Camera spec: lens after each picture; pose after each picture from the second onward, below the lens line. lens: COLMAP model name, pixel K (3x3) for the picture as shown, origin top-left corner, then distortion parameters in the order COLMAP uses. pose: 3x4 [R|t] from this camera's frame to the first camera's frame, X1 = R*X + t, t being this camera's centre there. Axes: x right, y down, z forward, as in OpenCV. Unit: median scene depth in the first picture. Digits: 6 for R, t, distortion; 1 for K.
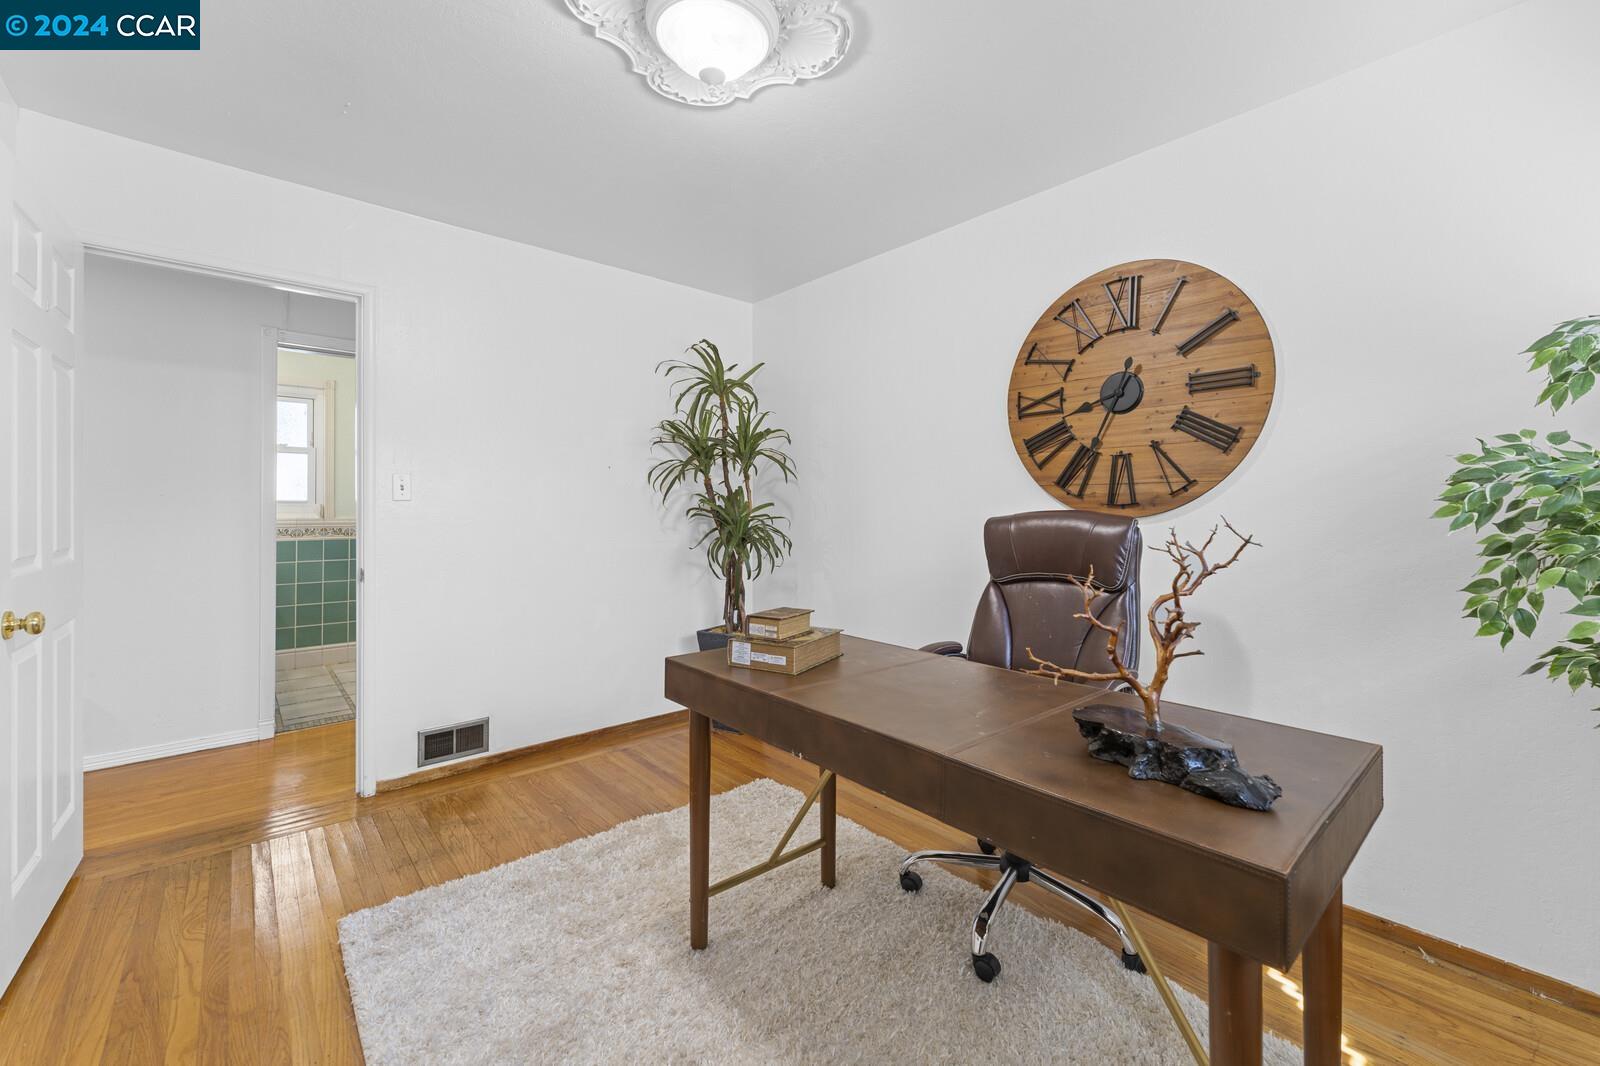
lens RADIAL K [[656.4, 0, 806.4], [0, 656.4, 515.5], [0, 0, 1]] dist [-0.000451, -0.000040]
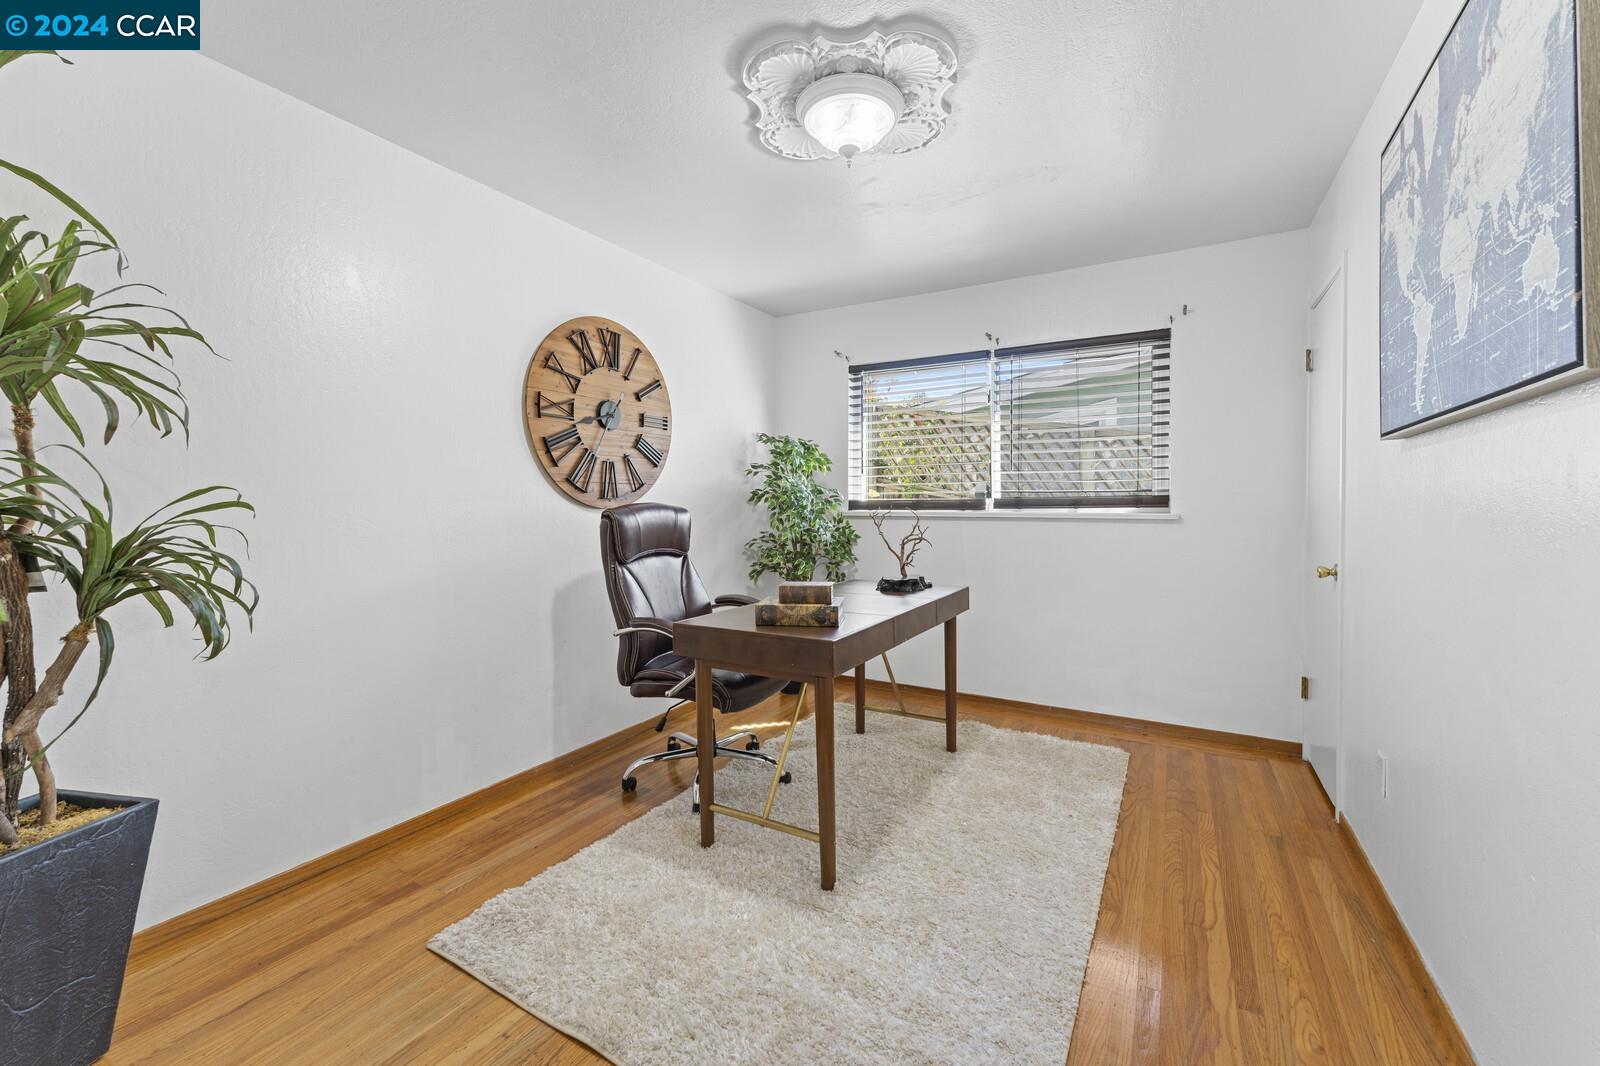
lens RADIAL K [[656.4, 0, 806.4], [0, 656.4, 515.5], [0, 0, 1]] dist [-0.000451, -0.000040]
pose [[-0.317093, -0.018881, 0.948207, -0.871758], [0.005199, 0.999752, 0.021646, -0.009037], [-0.948380, 0.011793, -0.316916, 0.988680]]
